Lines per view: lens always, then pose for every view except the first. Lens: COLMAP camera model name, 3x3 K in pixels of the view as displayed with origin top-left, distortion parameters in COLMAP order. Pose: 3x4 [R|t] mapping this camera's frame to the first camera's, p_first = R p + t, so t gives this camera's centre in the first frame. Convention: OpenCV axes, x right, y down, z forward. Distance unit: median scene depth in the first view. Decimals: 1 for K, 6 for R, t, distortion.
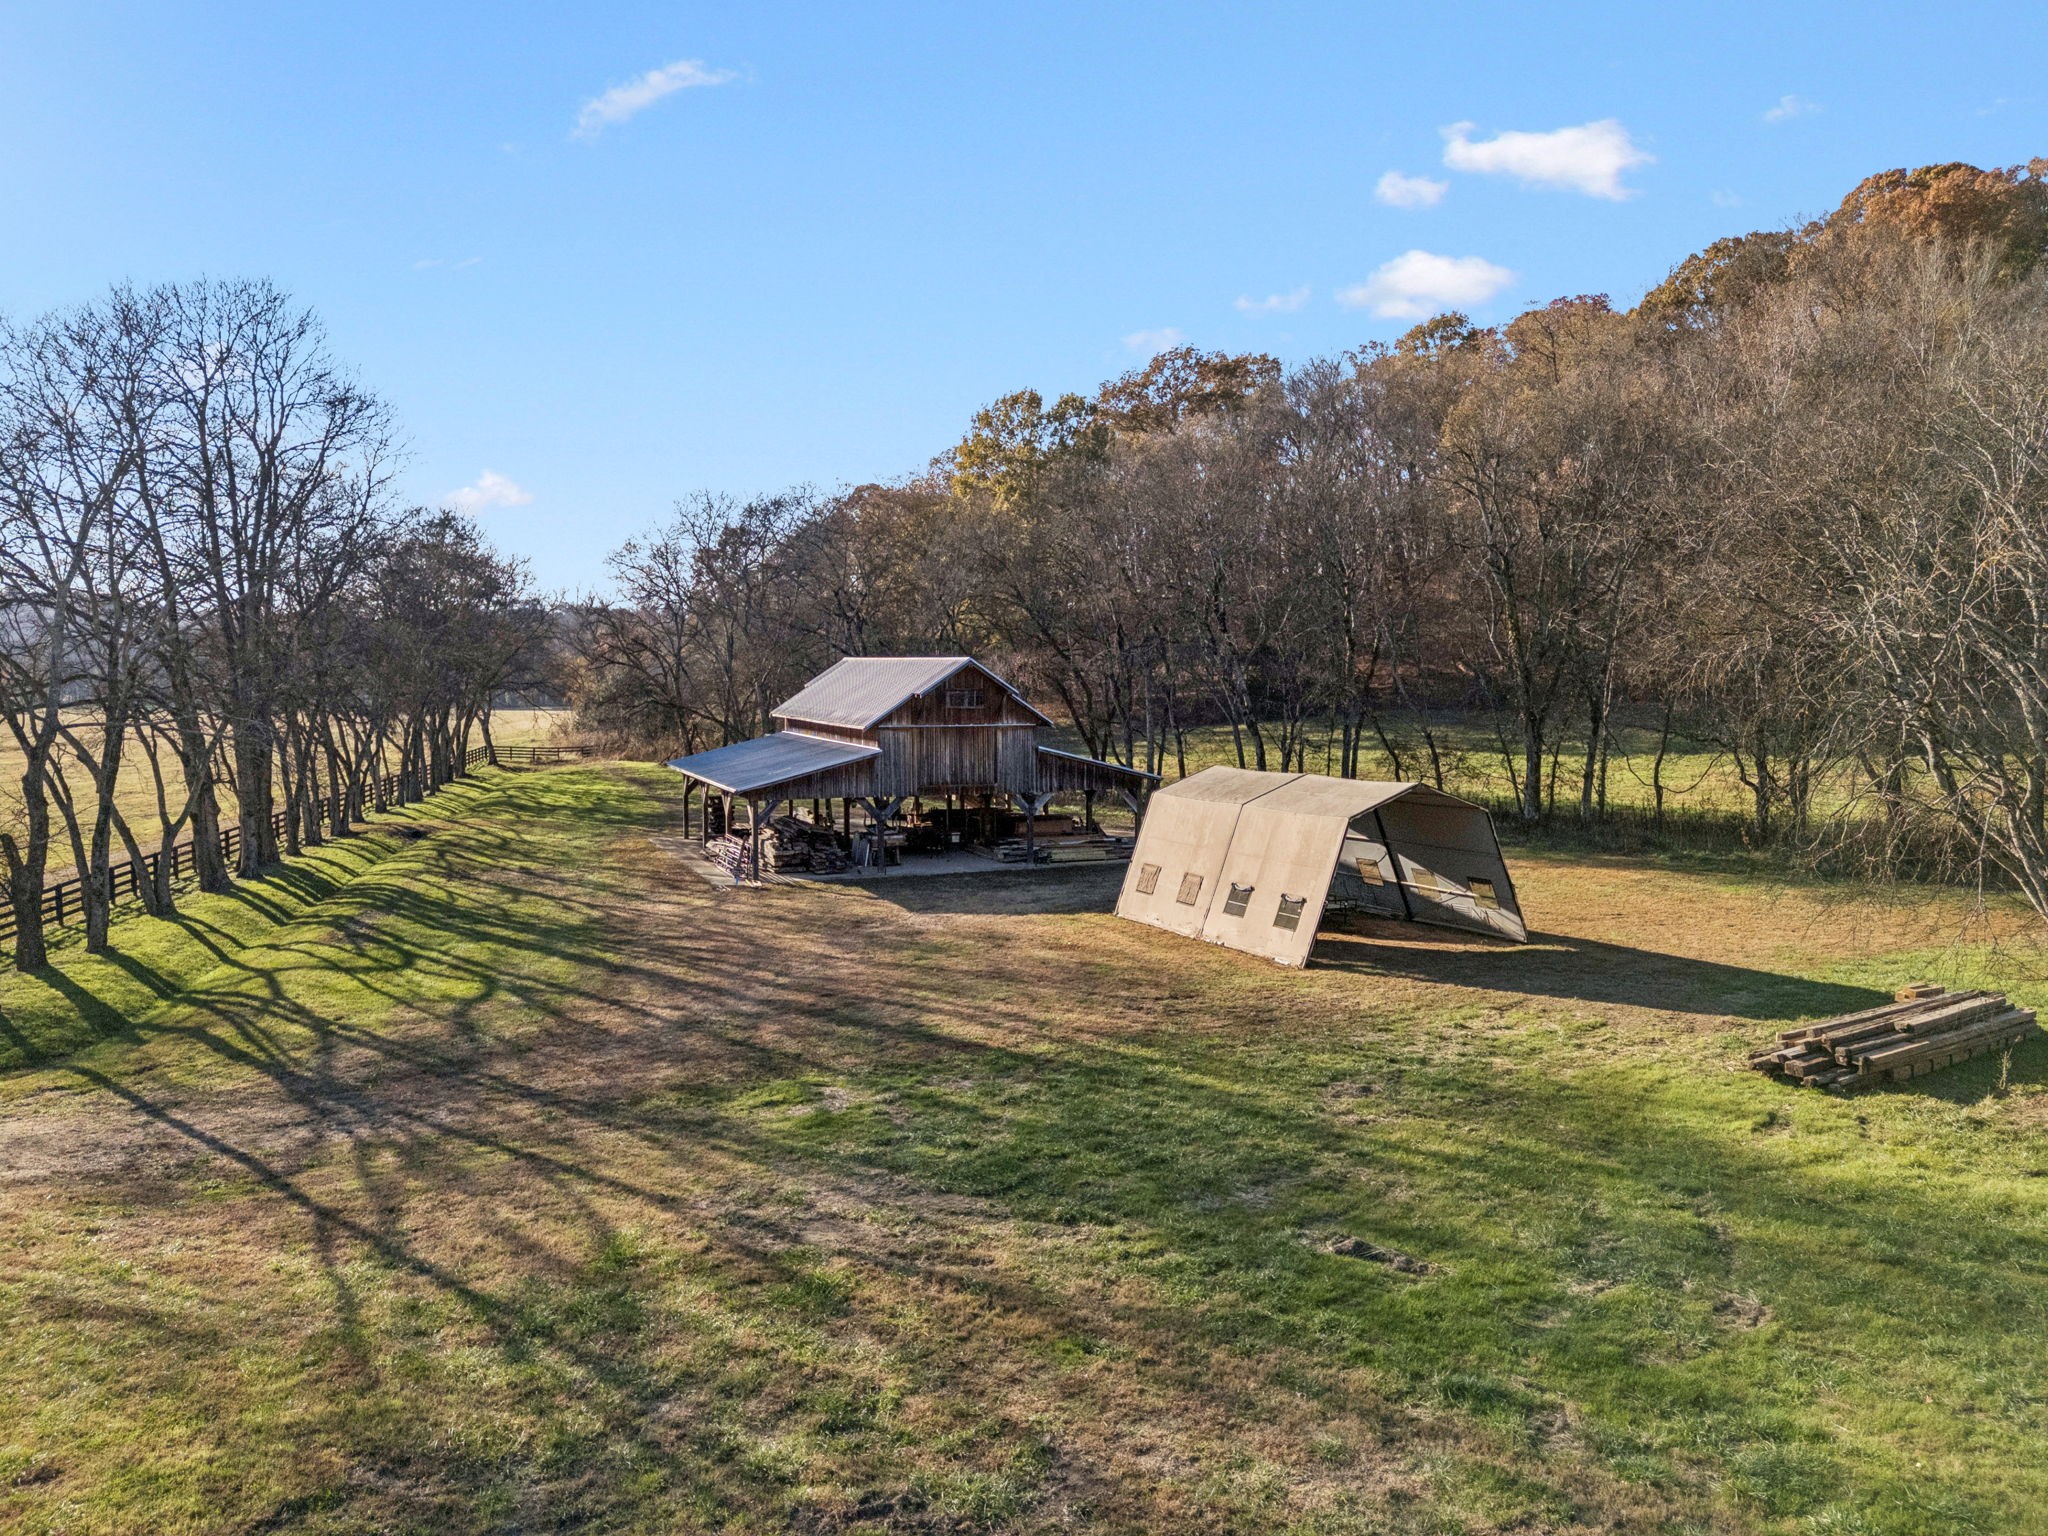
lens RADIAL K [[1521.7, 0, 1009.2], [0, 1521.7, 774.0], [0, 0, 1]] dist [0.085903, -0.072278]
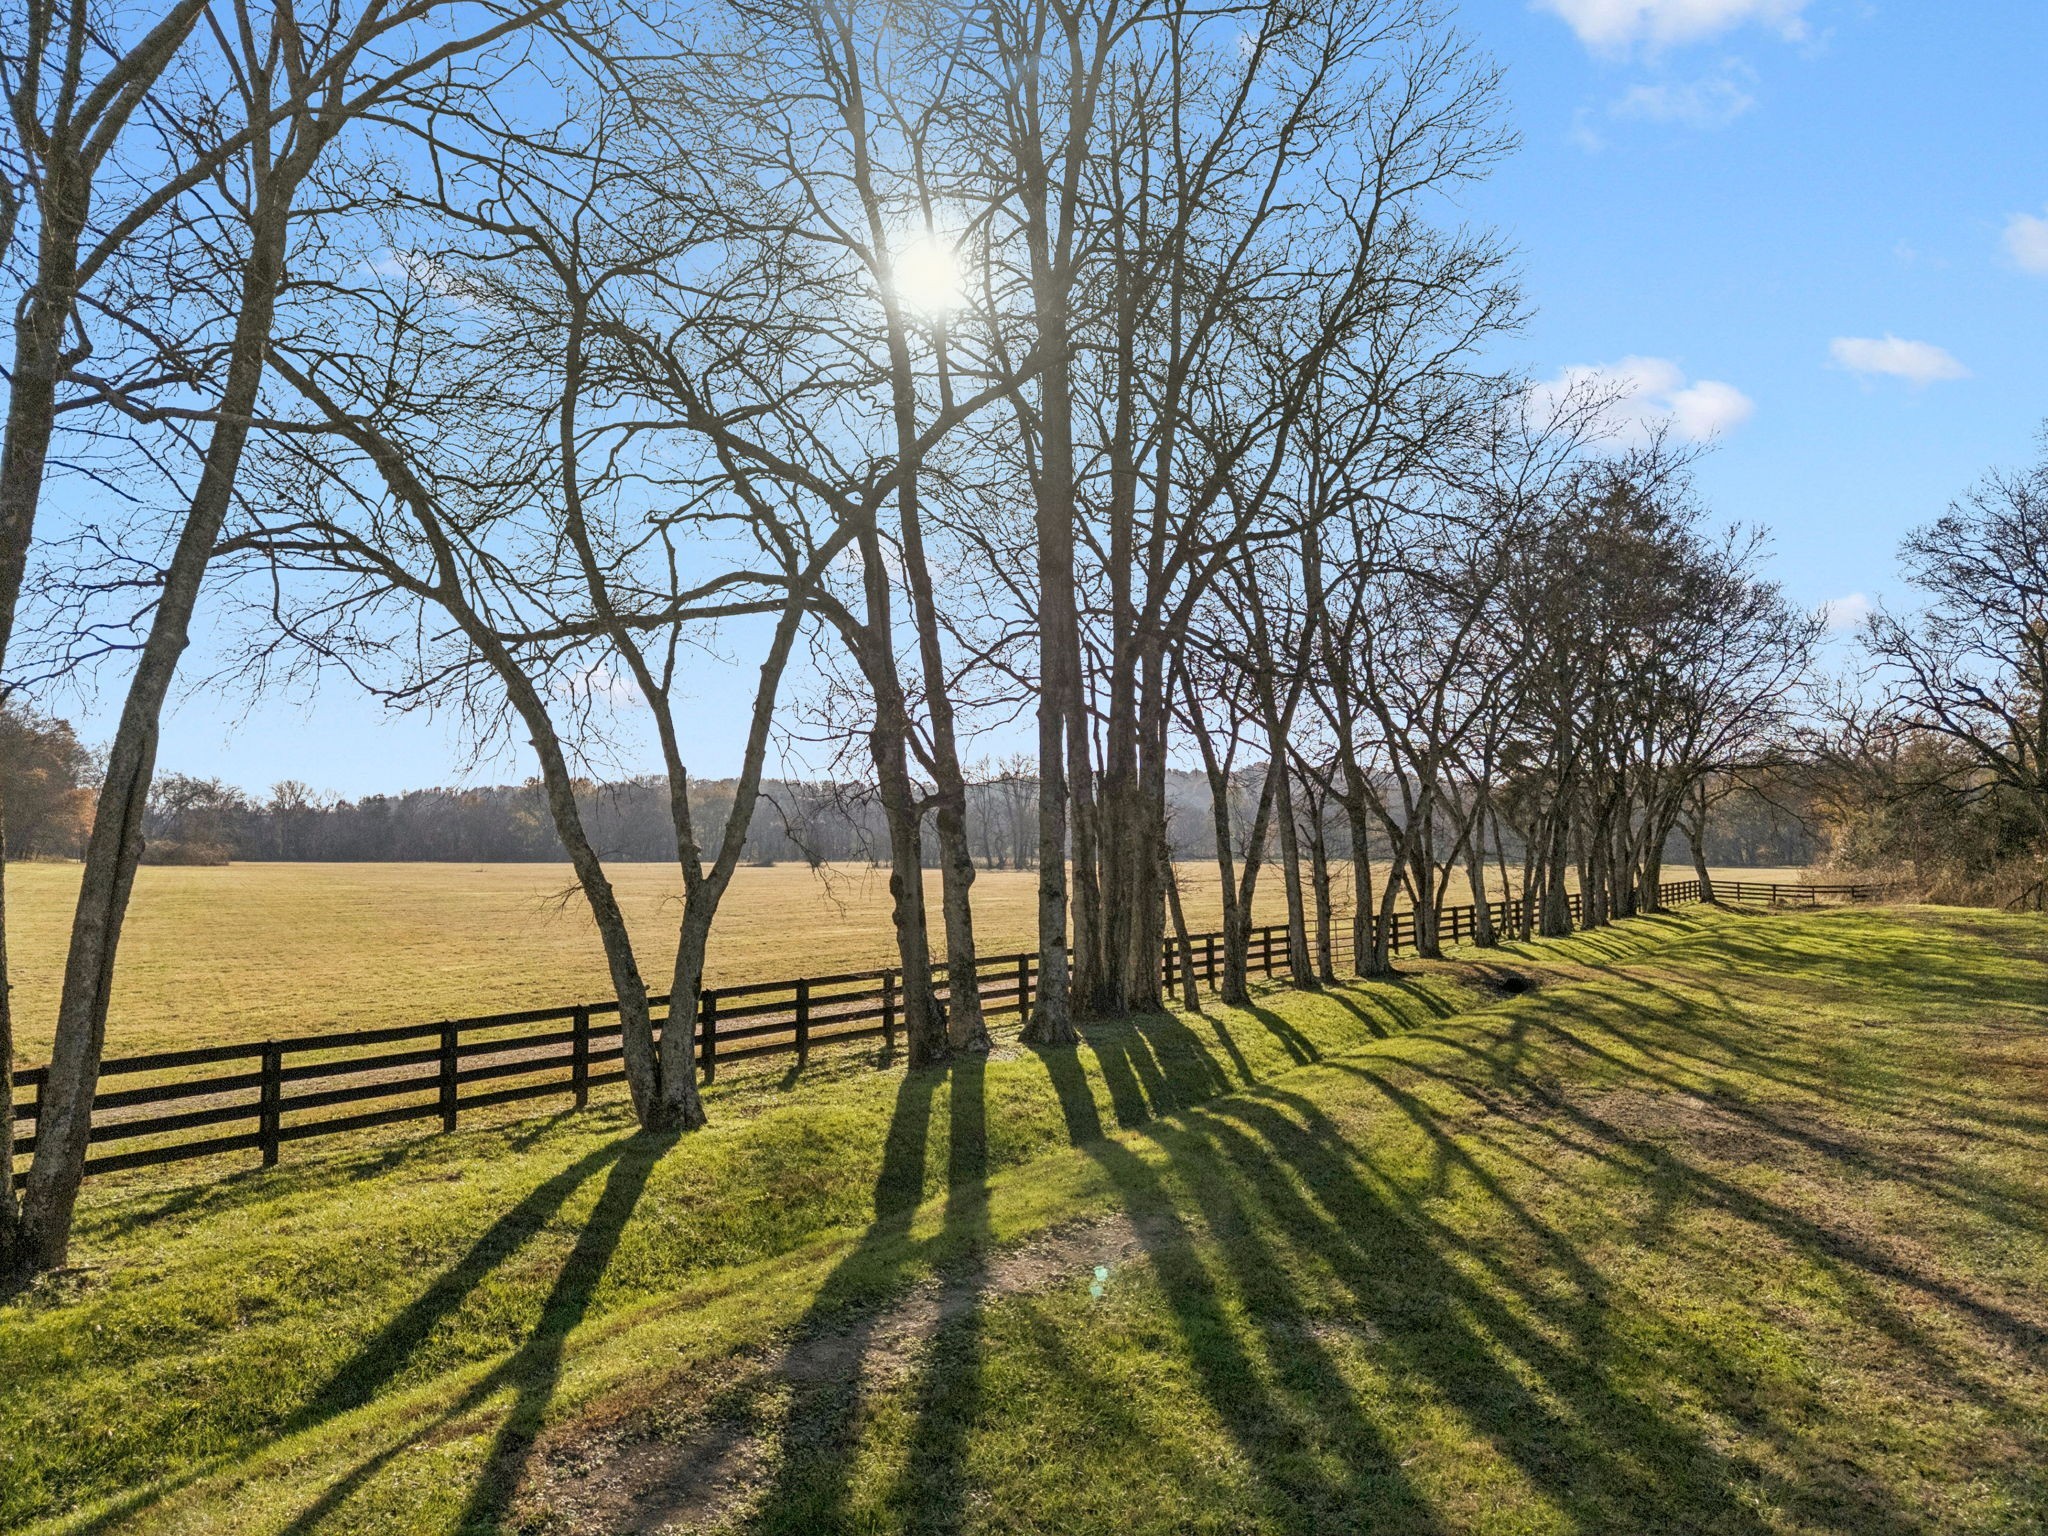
lens RADIAL K [[1521.7, 0, 1009.2], [0, 1521.7, 774.0], [0, 0, 1]] dist [0.085903, -0.072278]
pose [[0.724186, -0.029043, -0.688993, -0.134061], [-0.046492, 0.994783, -0.090799, 0.020698], [0.688036, 0.097788, 0.719058, 0.444052]]
